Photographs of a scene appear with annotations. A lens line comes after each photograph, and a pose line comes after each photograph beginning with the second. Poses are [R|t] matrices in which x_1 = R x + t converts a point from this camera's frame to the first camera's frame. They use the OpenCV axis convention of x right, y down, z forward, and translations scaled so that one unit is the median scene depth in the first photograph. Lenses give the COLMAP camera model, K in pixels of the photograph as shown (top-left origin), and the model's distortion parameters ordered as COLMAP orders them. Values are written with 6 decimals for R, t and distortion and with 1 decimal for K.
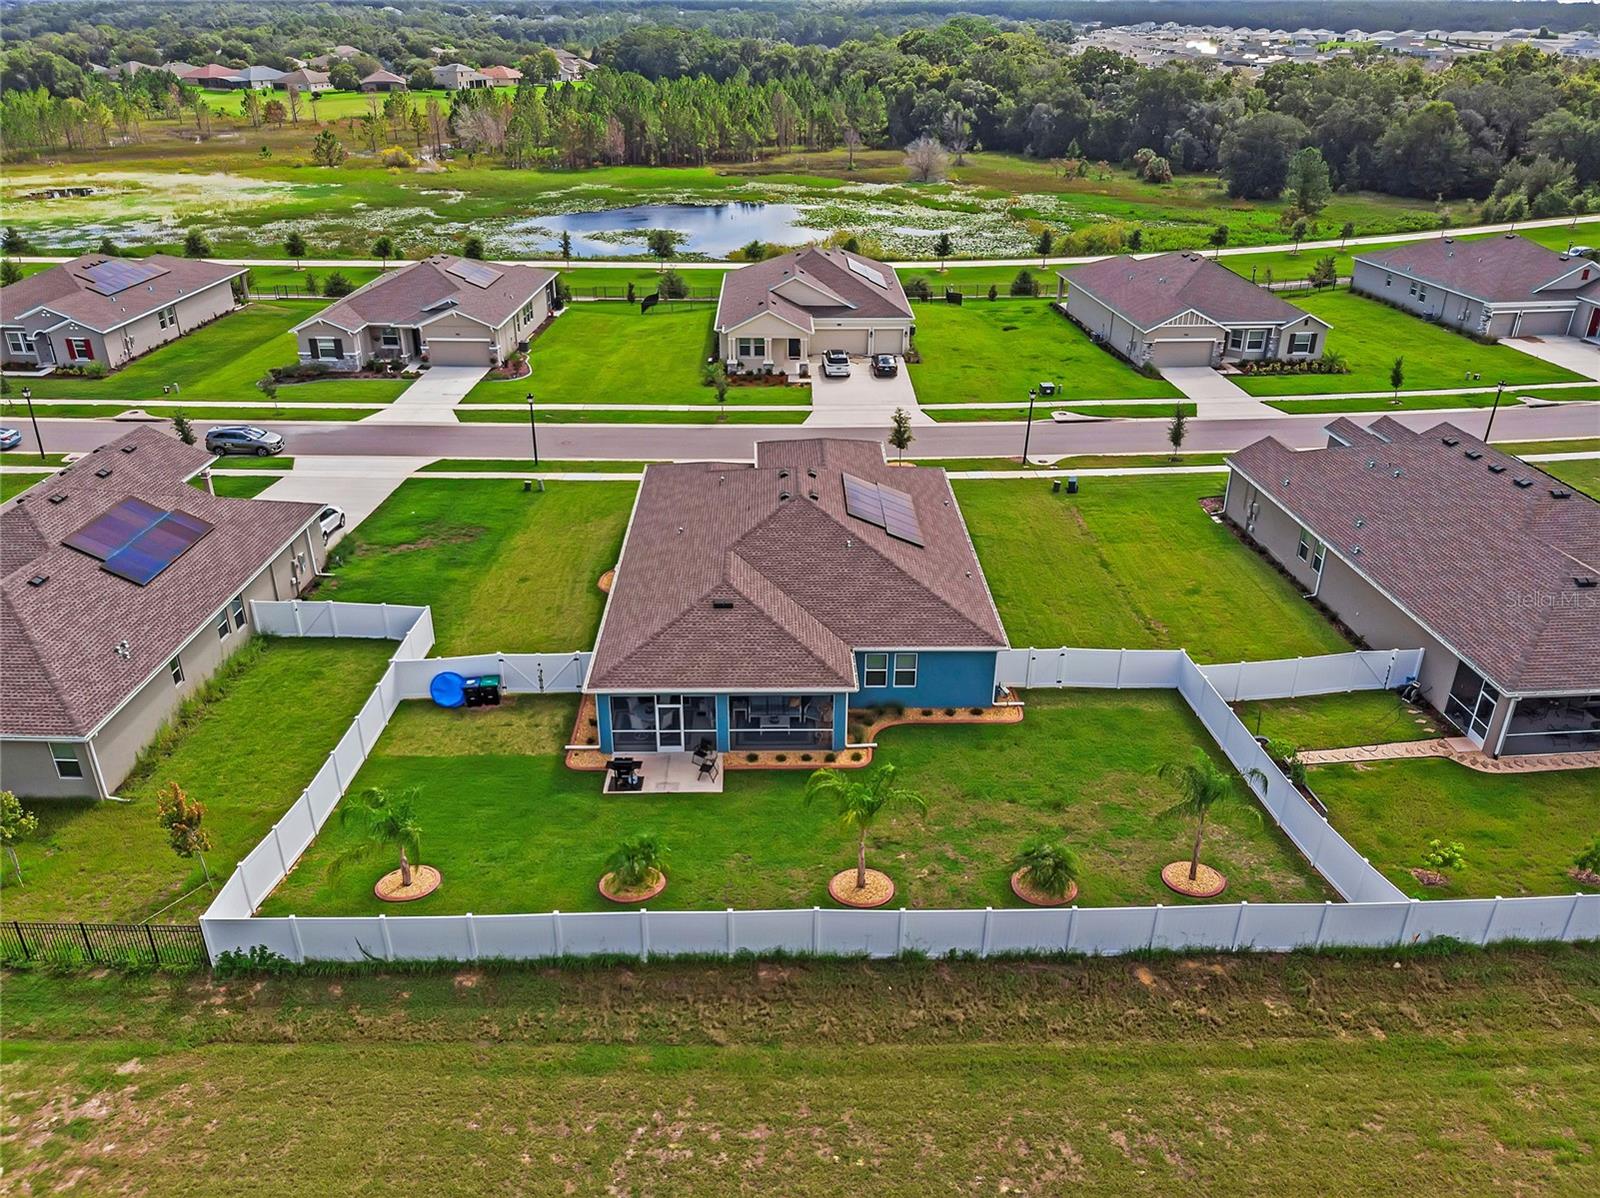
lens RADIAL K [[1184.9, 0, 800.0], [0, 1184.9, 599.0], [0, 0, 1]] dist [-0.002901, -0.009968]
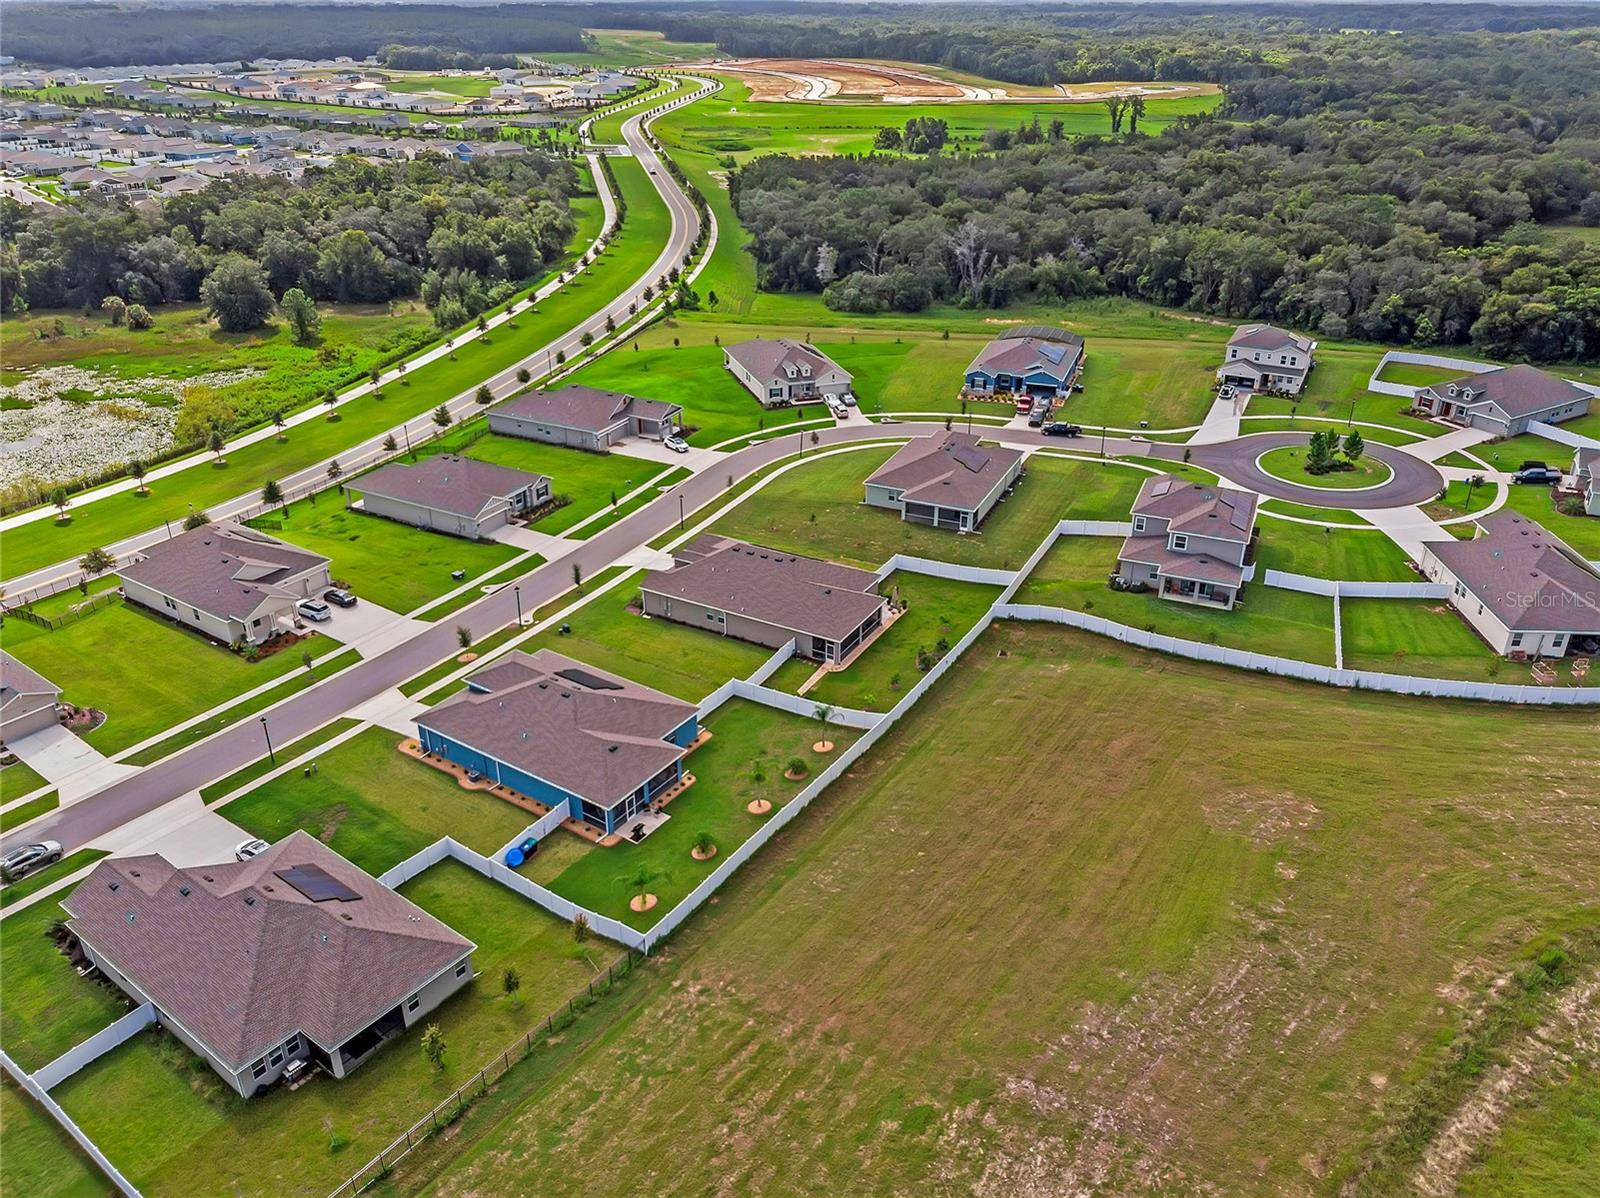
lens RADIAL K [[1184.9, 0, 800.0], [0, 1184.9, 599.0], [0, 0, 1]] dist [-0.002901, -0.009968]
pose [[0.569095, -0.378496, 0.729980, -0.675609], [0.369878, 0.910709, 0.183846, -0.259710], [-0.734385, 0.165378, 0.658278, -0.365316]]
